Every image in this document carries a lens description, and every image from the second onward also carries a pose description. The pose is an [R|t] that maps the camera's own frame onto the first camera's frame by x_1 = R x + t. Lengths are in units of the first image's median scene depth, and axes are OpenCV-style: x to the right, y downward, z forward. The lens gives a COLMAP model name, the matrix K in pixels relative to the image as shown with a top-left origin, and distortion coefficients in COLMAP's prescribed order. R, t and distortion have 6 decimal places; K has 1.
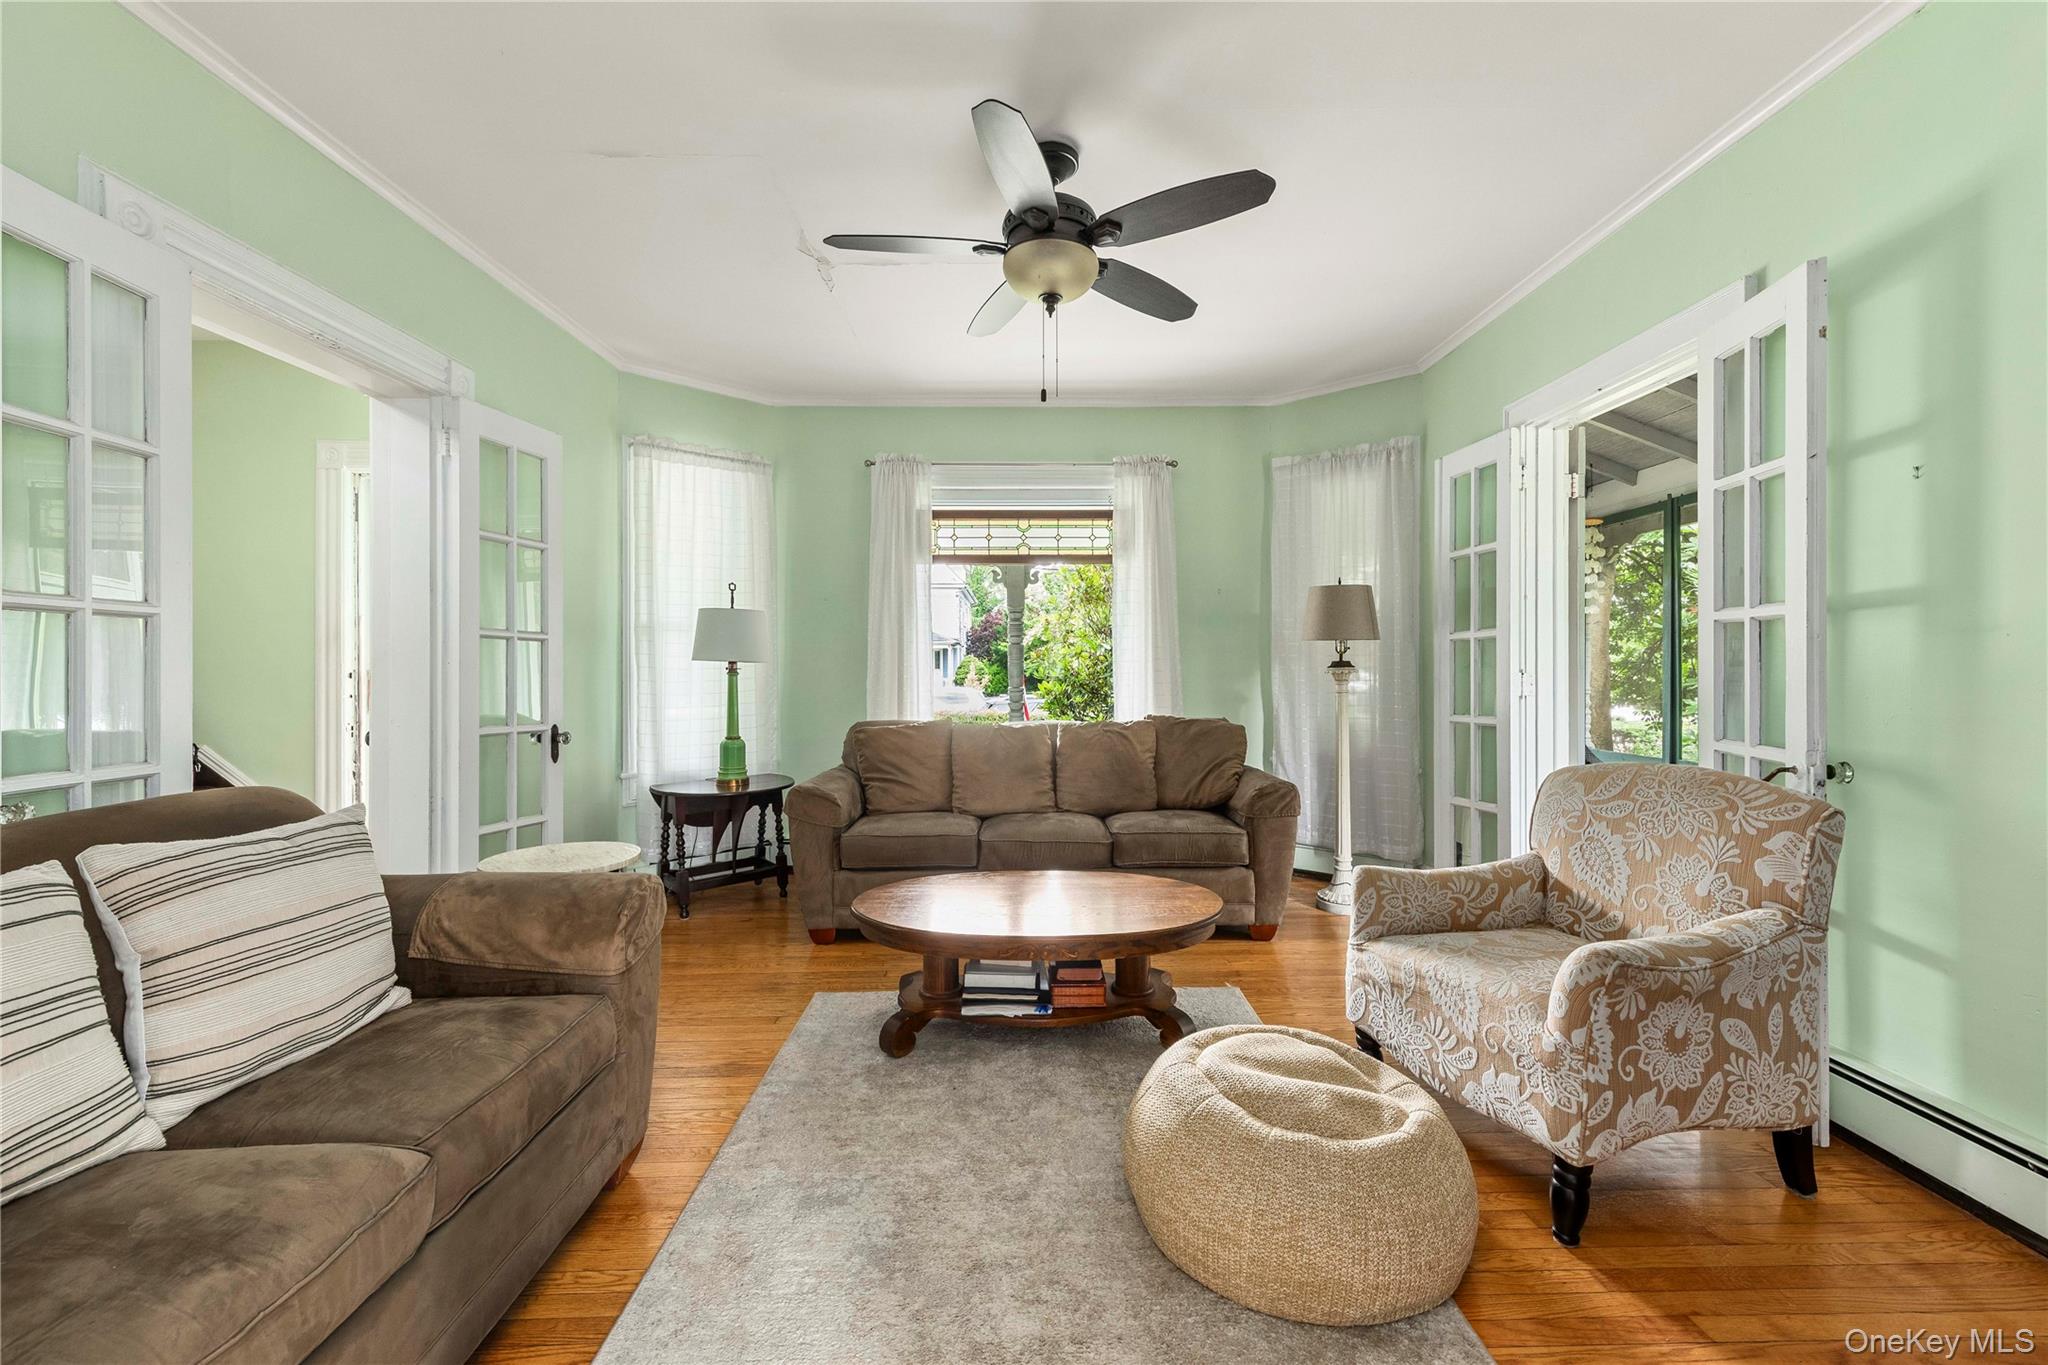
lens RADIAL K [[828.1, 0, 1031.0], [0, 828.1, 675.8], [0, 0, 1]] dist [-0.000639, -0.000085]
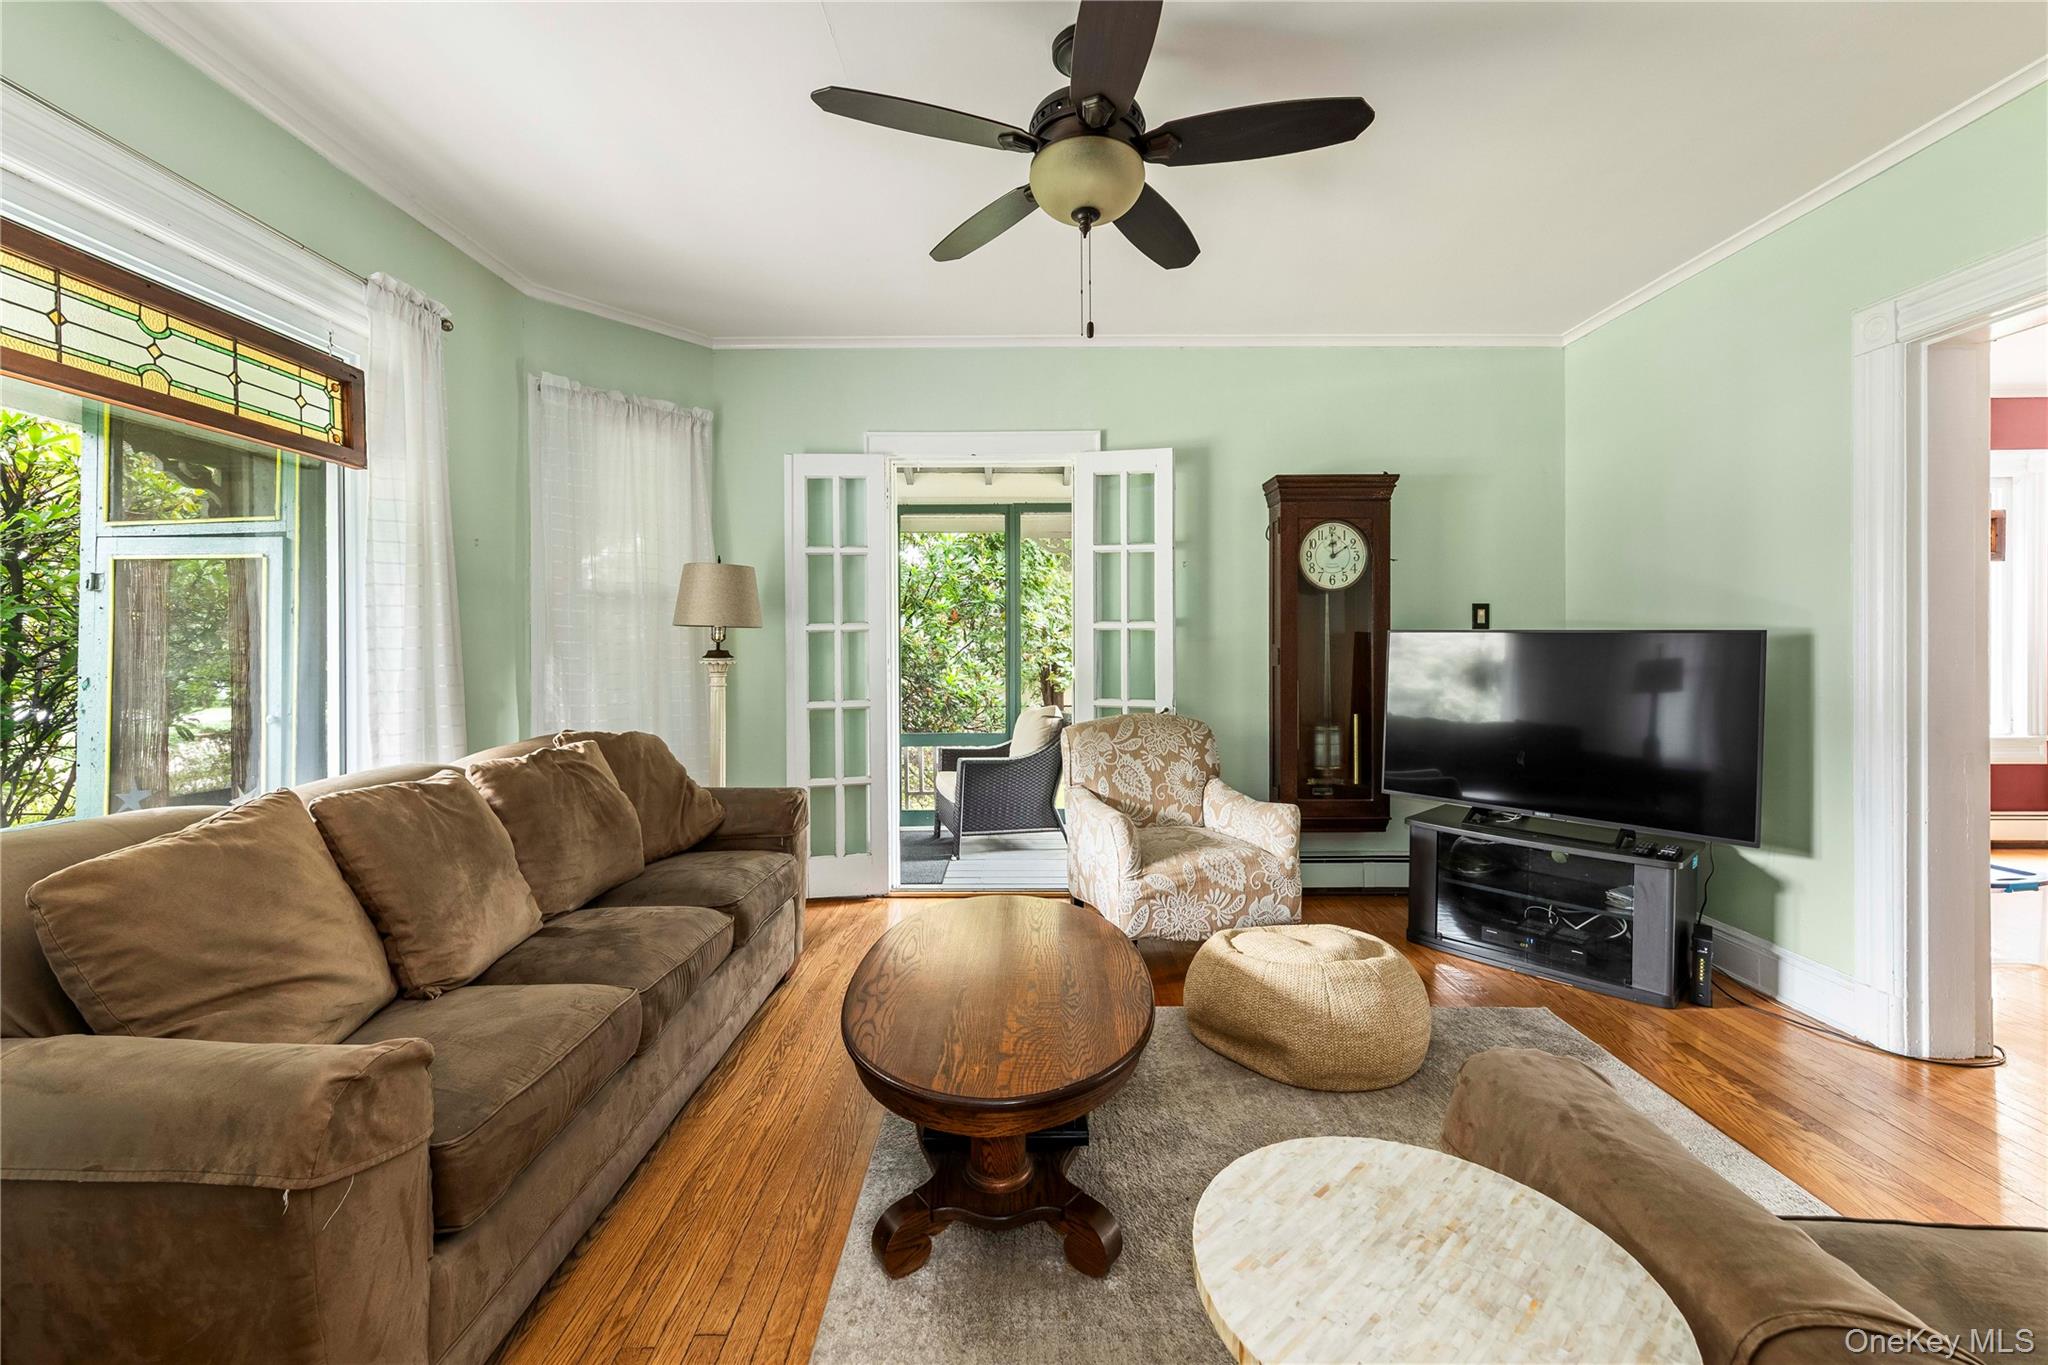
lens RADIAL K [[828.1, 0, 1026.5], [0, 828.1, 664.5], [0, 0, 1]] dist [-0.000639, -0.000085]
pose [[0.013417, -0.012329, 0.999834, -0.513072], [0.012503, 0.999848, 0.012162, -0.009446], [-0.999832, 0.012338, 0.013569, 0.669621]]
